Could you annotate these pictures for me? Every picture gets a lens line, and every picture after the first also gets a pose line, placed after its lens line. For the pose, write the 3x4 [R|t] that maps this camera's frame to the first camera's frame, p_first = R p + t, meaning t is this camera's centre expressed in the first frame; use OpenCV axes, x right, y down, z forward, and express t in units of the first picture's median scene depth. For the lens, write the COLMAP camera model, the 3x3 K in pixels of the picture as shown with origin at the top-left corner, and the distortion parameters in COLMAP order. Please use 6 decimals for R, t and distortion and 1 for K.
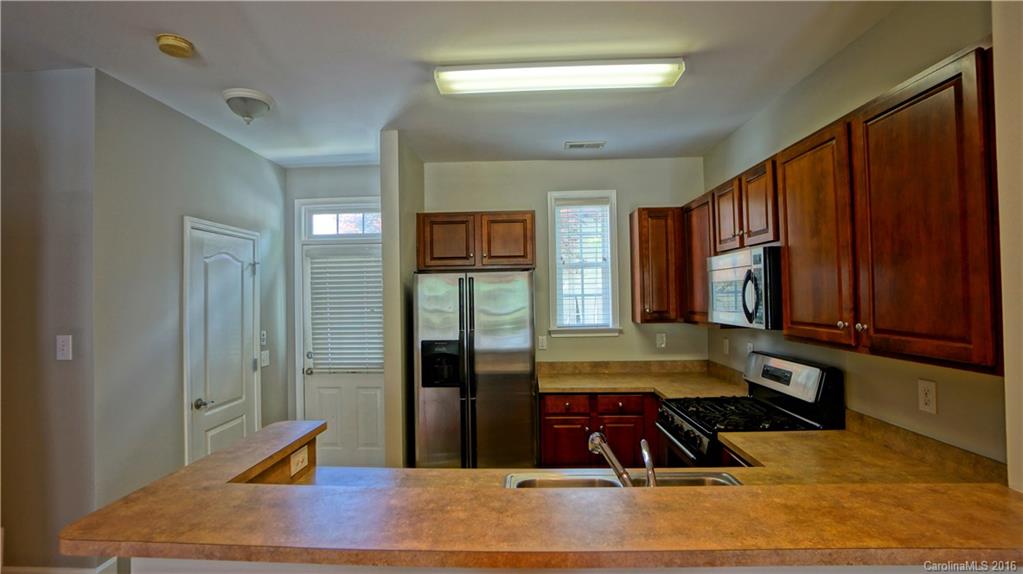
lens RADIAL K [[476.8, 0, 511.5], [0, 476.8, 287.0], [0, 0, 1]] dist [-0.057388, 0.029028]
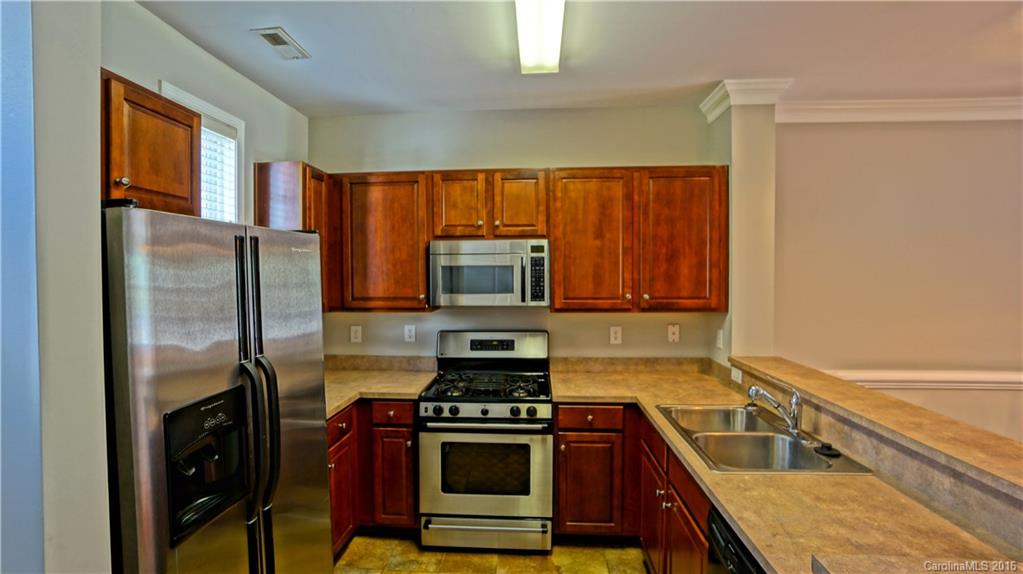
lens RADIAL K [[459.6, 0, 502.9], [0, 459.6, 284.3], [0, 0, 1]] dist [-0.065091, 0.024853]
pose [[0.046285, -0.008886, 0.998889, -0.631379], [-0.013462, 0.999864, 0.009518, 0.021368], [-0.998838, -0.013888, 0.046160, 0.972614]]
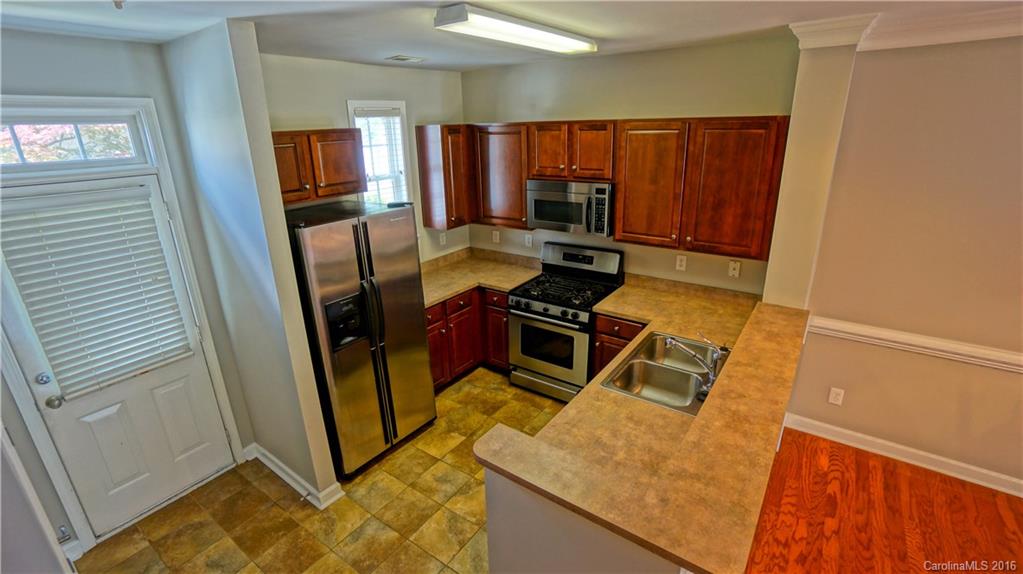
lens RADIAL K [[459.6, 0, 502.9], [0, 459.6, 284.3], [0, 0, 1]] dist [-0.065091, 0.024853]
pose [[0.568592, -0.273150, 0.775946, -0.817091], [0.007309, 0.944902, 0.327271, -0.242561], [-0.822587, -0.180413, 0.539261, 0.391954]]
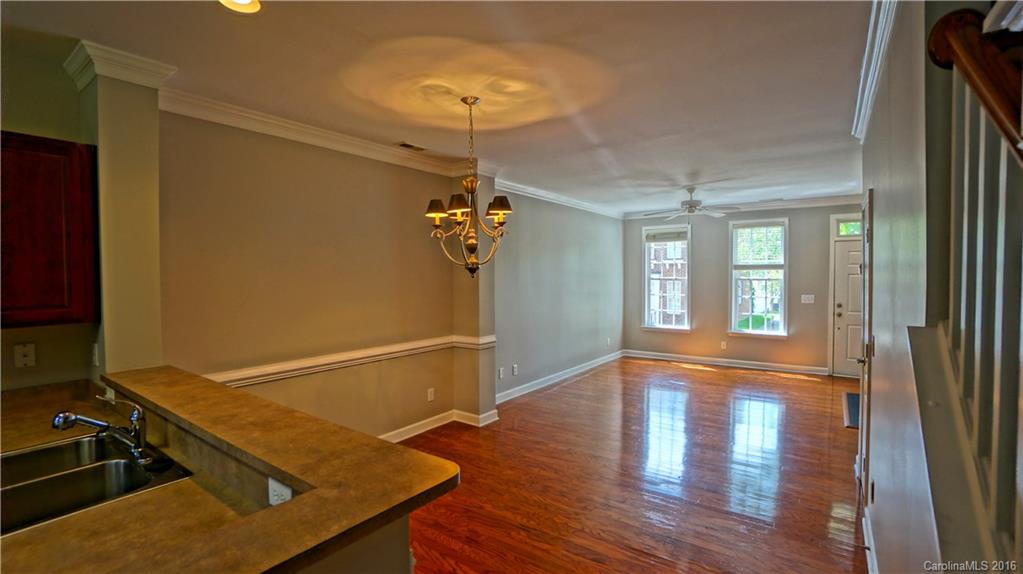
lens RADIAL K [[459.6, 0, 502.9], [0, 459.6, 284.3], [0, 0, 1]] dist [-0.065091, 0.024853]
pose [[-0.823151, 0.005346, 0.567797, -0.697695], [0.009134, 0.999951, 0.003827, 0.020309], [-0.567749, 0.008336, -0.823159, 0.747901]]
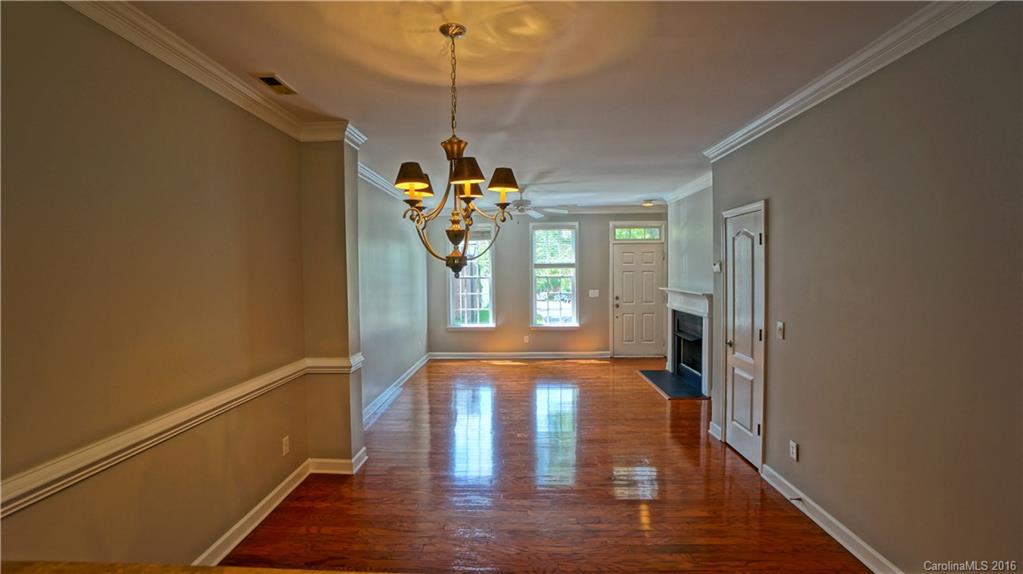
lens RADIAL K [[459.6, 0, 502.9], [0, 459.6, 284.3], [0, 0, 1]] dist [-0.065091, 0.024853]
pose [[-0.999630, 0.026389, 0.006544, -0.038316], [0.026483, 0.999539, 0.014819, 0.008566], [-0.006149, 0.014987, -0.999869, 0.665701]]
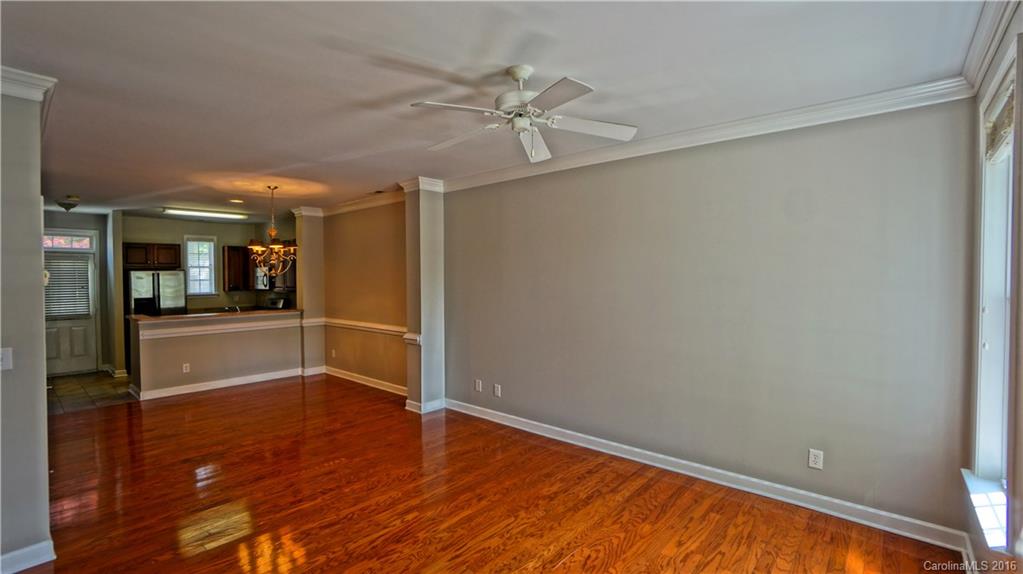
lens RADIAL K [[459.6, 0, 502.9], [0, 459.6, 284.3], [0, 0, 1]] dist [-0.065091, 0.024853]
pose [[0.646609, -0.003722, 0.762813, -0.921856], [-0.013622, 0.999772, 0.016425, -0.028968], [-0.762700, -0.021011, 0.646411, -2.524927]]
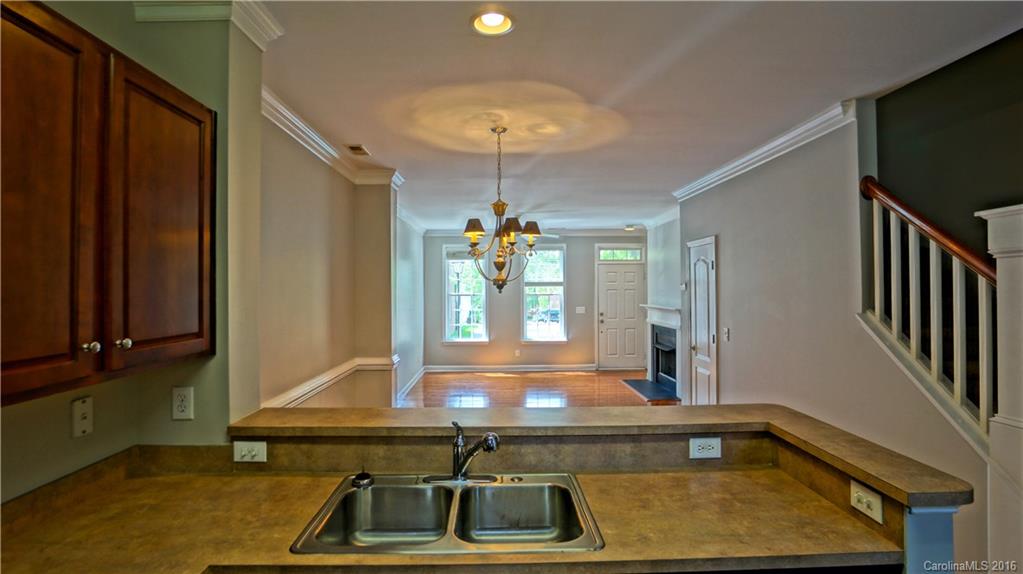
lens RADIAL K [[503.6, 0, 504.0], [0, 503.6, 282.3], [0, 0, 1]] dist [-0.040562, 0.000280]
pose [[-0.998494, 0.019692, -0.051202, 0.115816], [0.021004, 0.999461, -0.025214, 0.012765], [0.050677, -0.026251, -0.998370, 1.229711]]
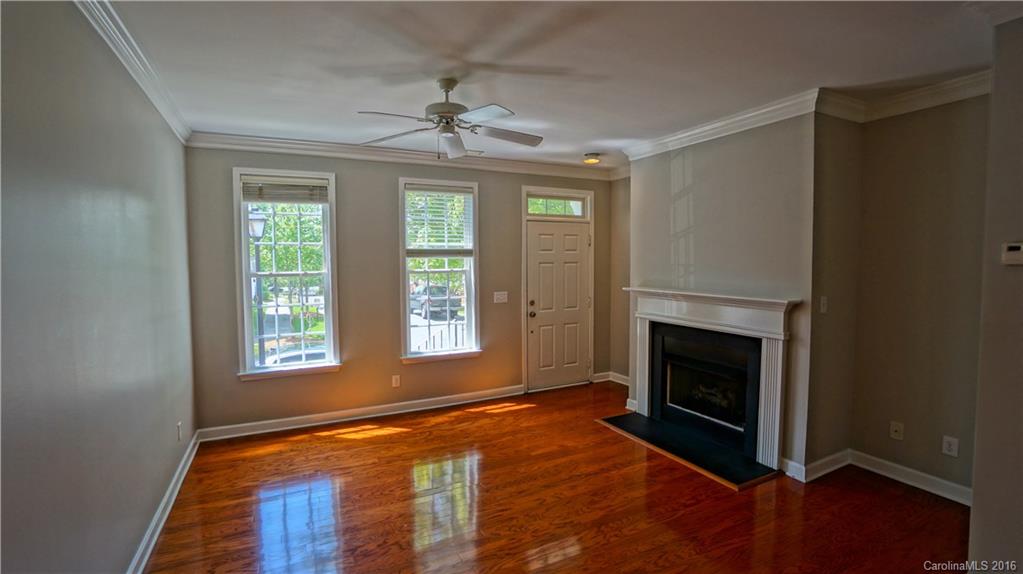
lens RADIAL K [[459.6, 0, 502.9], [0, 459.6, 284.3], [0, 0, 1]] dist [-0.065091, 0.024853]
pose [[-0.881045, 0.047252, -0.470666, 0.309596], [0.028180, 0.998474, 0.047490, -0.018291], [0.472191, 0.028578, -0.881033, -0.789576]]
